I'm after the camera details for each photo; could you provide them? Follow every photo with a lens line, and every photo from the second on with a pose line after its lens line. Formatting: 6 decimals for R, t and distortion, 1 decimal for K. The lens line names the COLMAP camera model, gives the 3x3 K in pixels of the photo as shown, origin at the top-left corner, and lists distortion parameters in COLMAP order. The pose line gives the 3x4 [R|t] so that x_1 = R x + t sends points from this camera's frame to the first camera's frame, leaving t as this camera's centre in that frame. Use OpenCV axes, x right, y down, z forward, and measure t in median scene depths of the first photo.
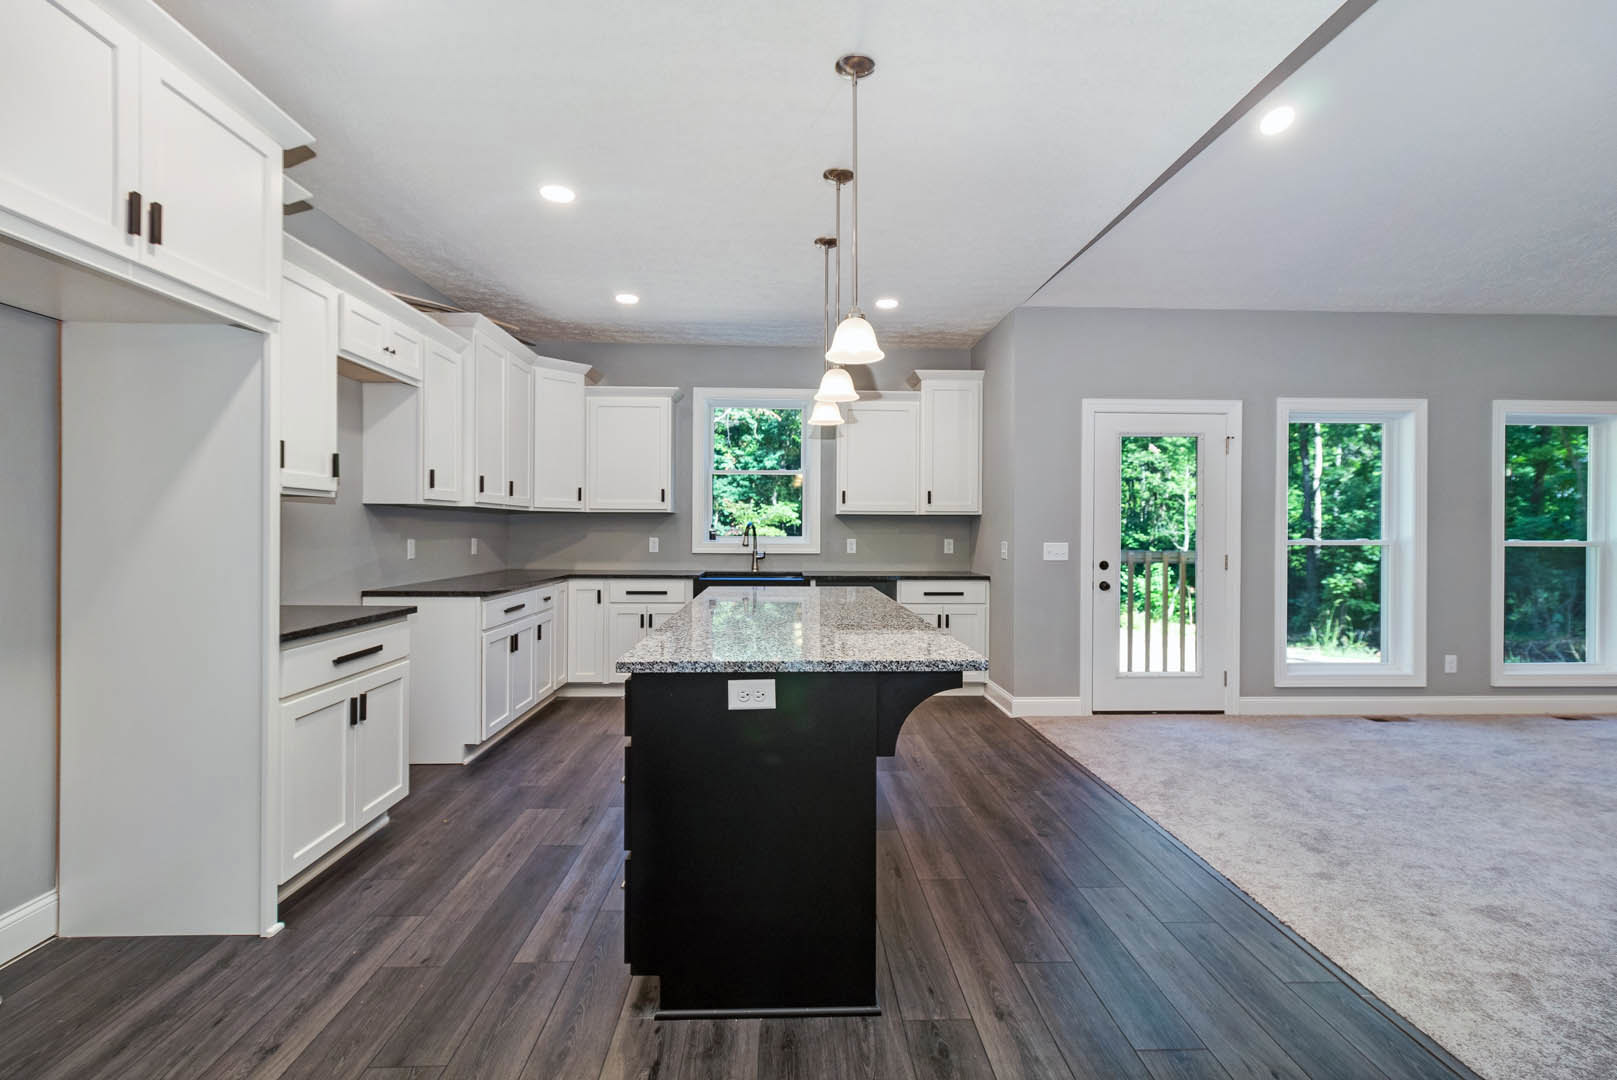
lens RADIAL K [[756.2, 0, 813.8], [0, 756.2, 530.7], [0, 0, 1]] dist [0.003973, -0.000538]
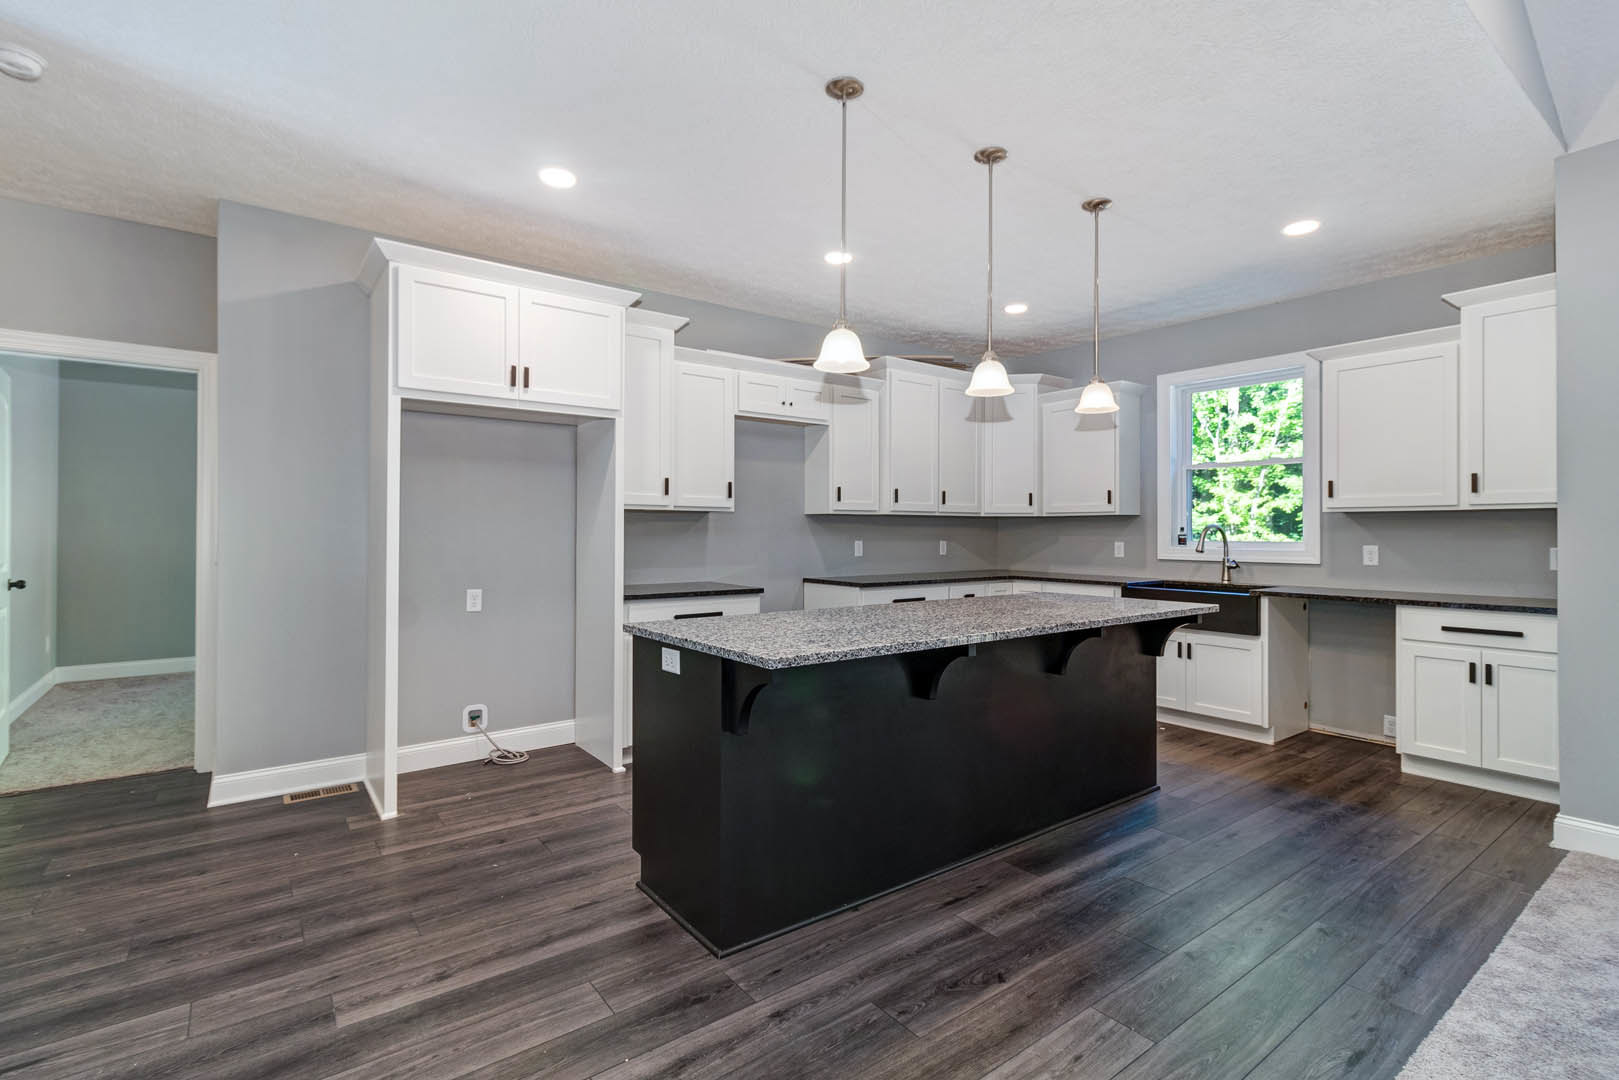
lens RADIAL K [[758.7, 0, 811.7], [0, 758.7, 525.2], [0, 0, 1]] dist [0.002863, -0.000070]
pose [[0.571556, -0.010409, -0.820497, 0.524908], [-0.000495, 0.999915, -0.013030, 0.001844], [0.820563, 0.007853, 0.571502, 0.217188]]
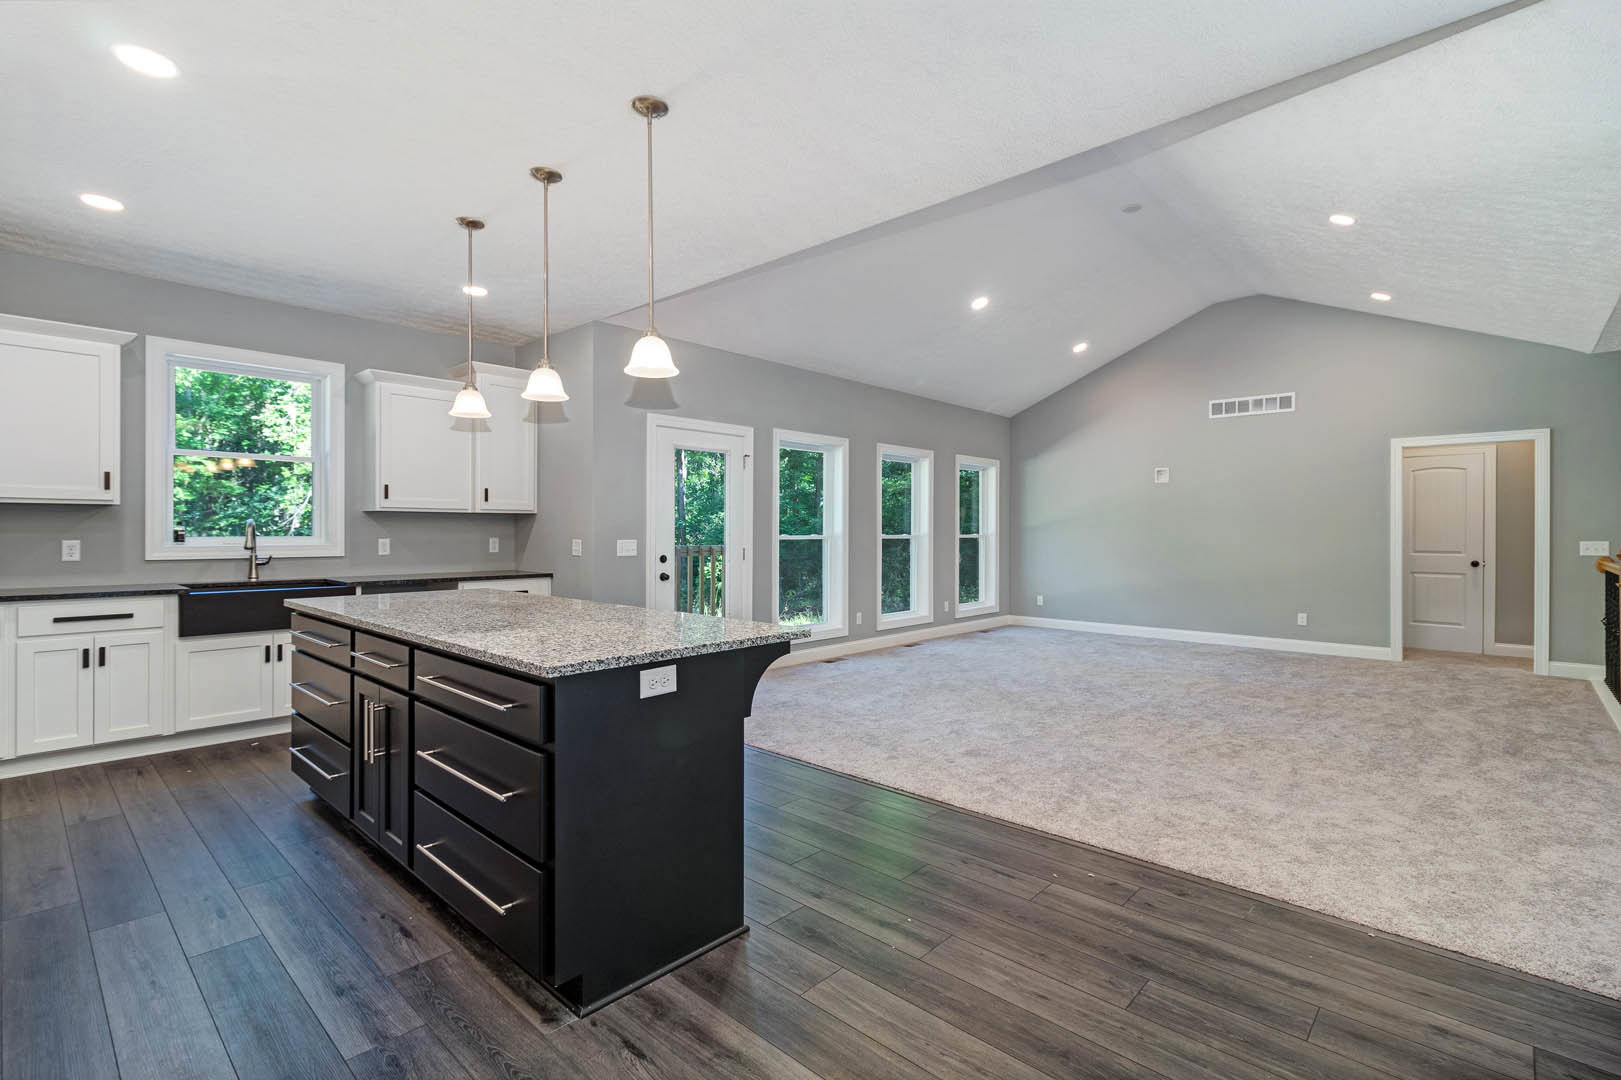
lens RADIAL K [[742.8, 0, 813.5], [0, 742.8, 533.7], [0, 0, 1]] dist [0.002263, 0.000611]
pose [[0.708911, -0.006173, 0.705271, -0.318989], [0.001189, 0.999971, 0.007557, -0.001610], [-0.705297, -0.004519, 0.708897, 0.041242]]
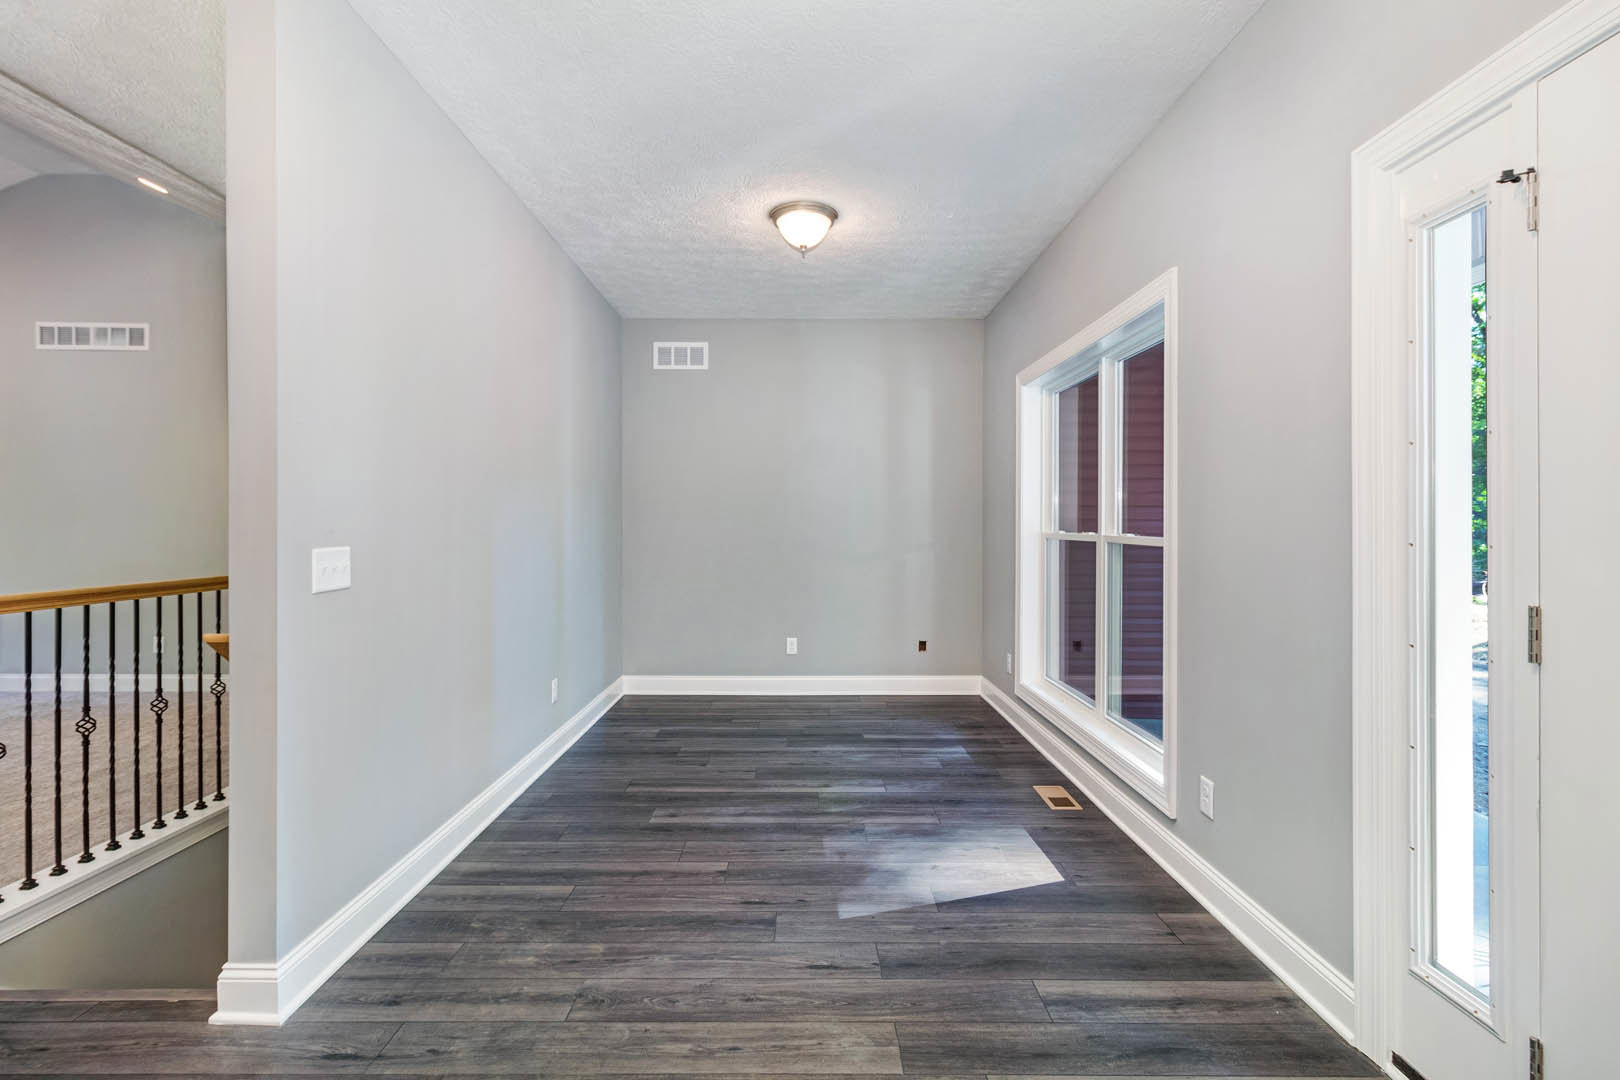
lens RADIAL K [[759.2, 0, 812.2], [0, 759.2, 525.2], [0, 0, 1]] dist [0.002863, -0.000070]
pose [[0.026172, -0.005392, 0.999643, 0.557425], [-0.003239, 0.999980, 0.005478, 0.003053], [-0.999652, -0.003381, 0.026154, -0.701984]]
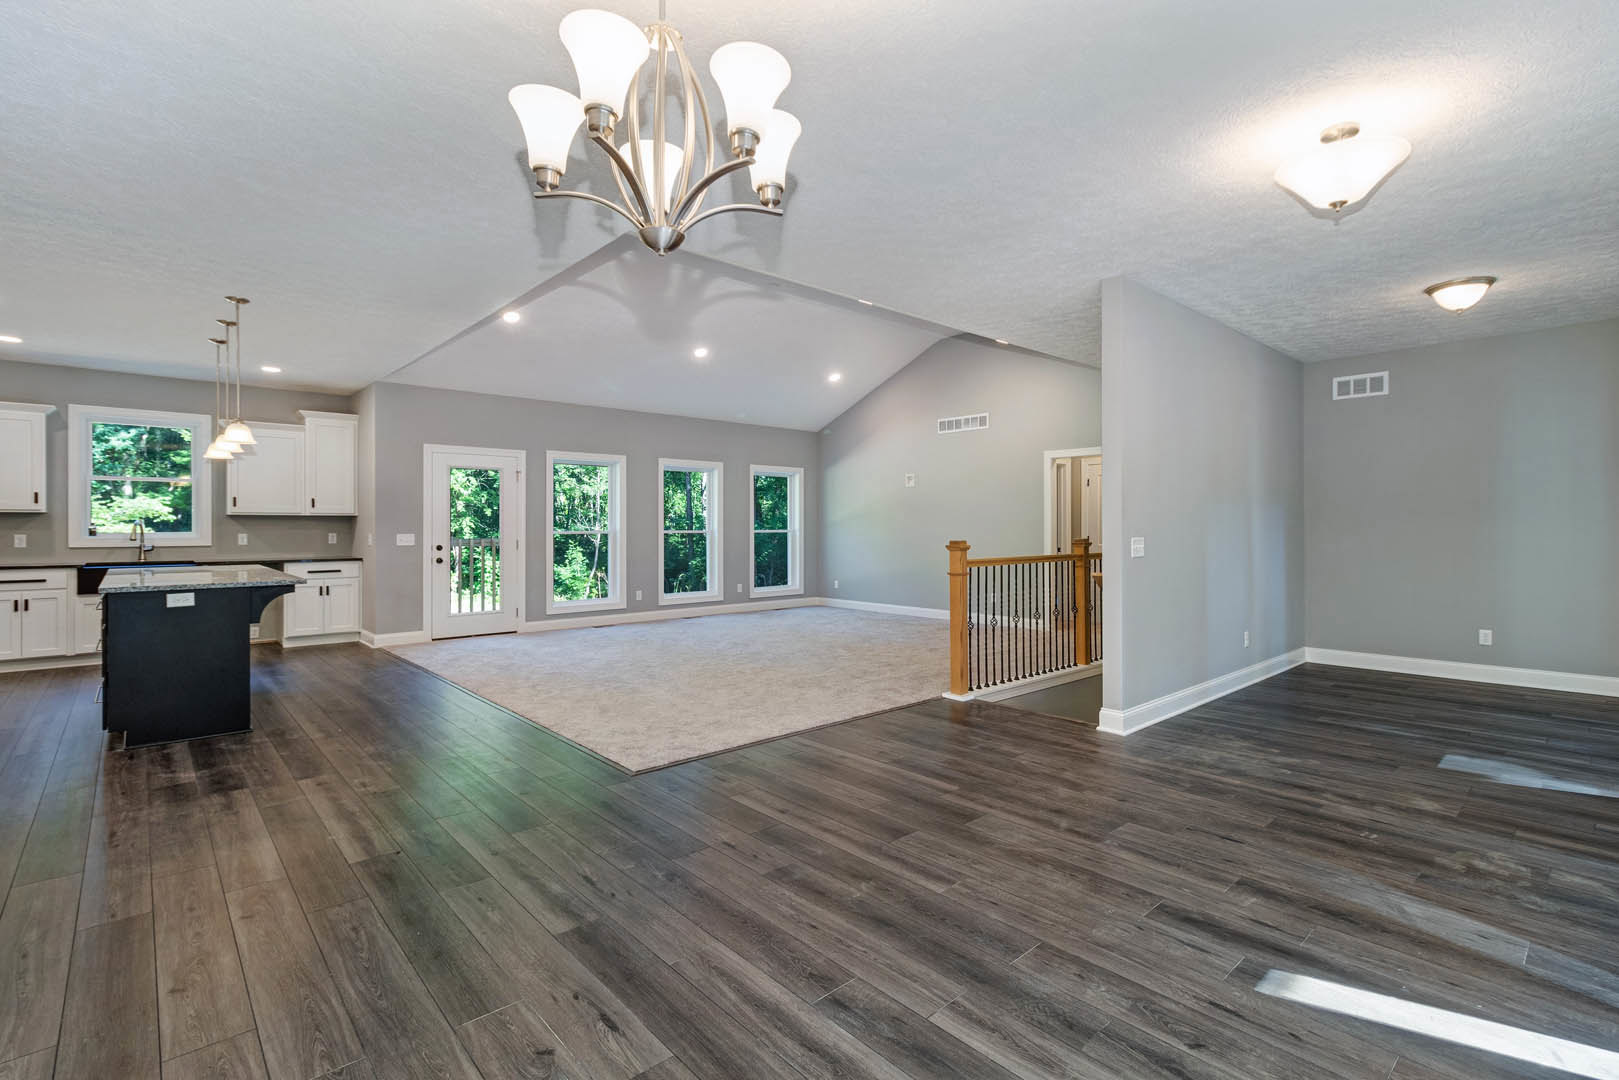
lens RADIAL K [[742.4, 0, 809.0], [0, 742.4, 526.4], [0, 0, 1]] dist [0.005204, -0.000528]
pose [[0.769315, -0.005289, 0.638848, -0.027898], [0.004855, 0.999985, 0.002433, 0.000065], [-0.638851, 0.001230, 0.769330, -0.905766]]
